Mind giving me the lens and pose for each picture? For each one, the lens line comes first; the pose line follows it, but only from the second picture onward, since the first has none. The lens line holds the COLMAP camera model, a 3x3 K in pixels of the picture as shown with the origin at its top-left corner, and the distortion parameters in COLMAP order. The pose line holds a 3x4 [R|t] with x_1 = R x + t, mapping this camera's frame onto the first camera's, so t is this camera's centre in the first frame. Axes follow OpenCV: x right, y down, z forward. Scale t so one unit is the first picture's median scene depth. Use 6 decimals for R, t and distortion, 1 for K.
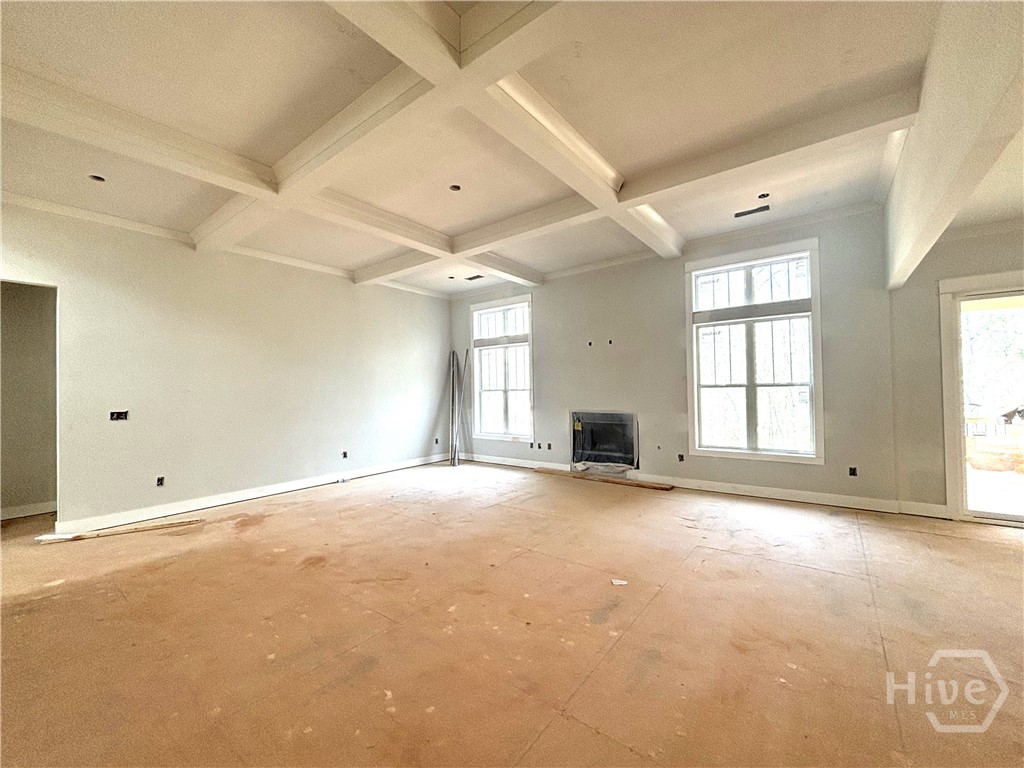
lens RADIAL K [[411.2, 0, 511.7], [0, 411.2, 384.0], [0, 0, 1]] dist [0.001603, -0.000473]
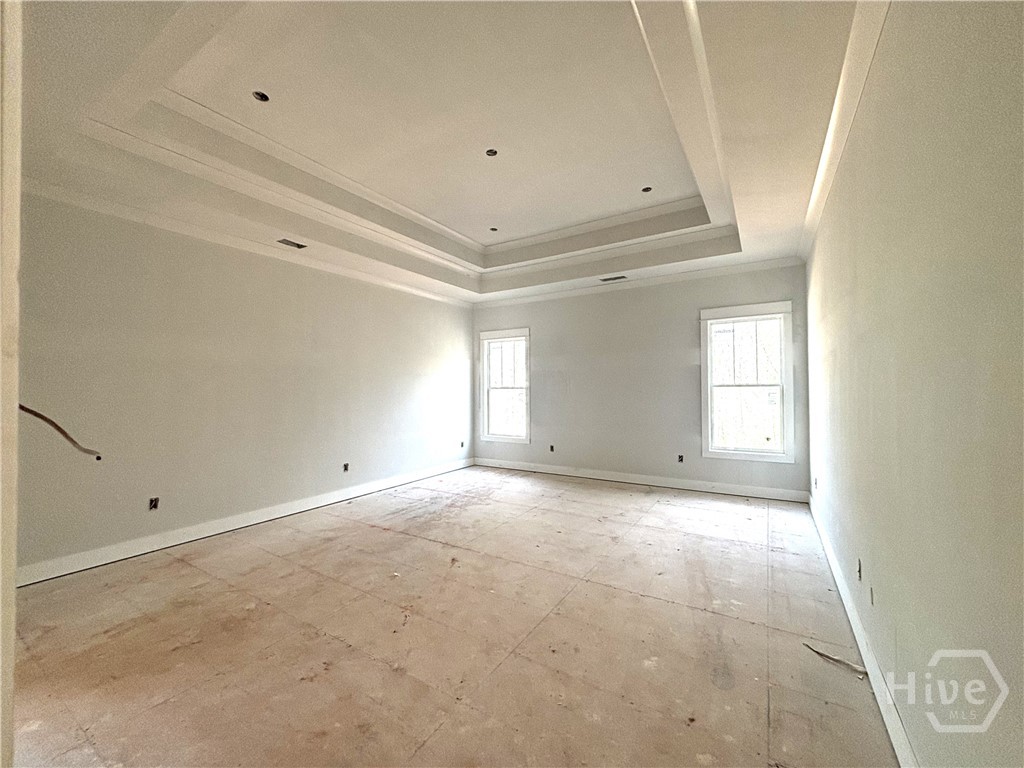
lens RADIAL K [[411.2, 0, 493.0], [0, 411.2, 384.3], [0, 0, 1]] dist [0.001603, -0.000473]
pose [[0.996740, 0.010760, 0.079961, -0.250980], [-0.011169, 0.999927, 0.004665, 0.007697], [-0.079905, -0.005543, 0.996787, 0.170666]]
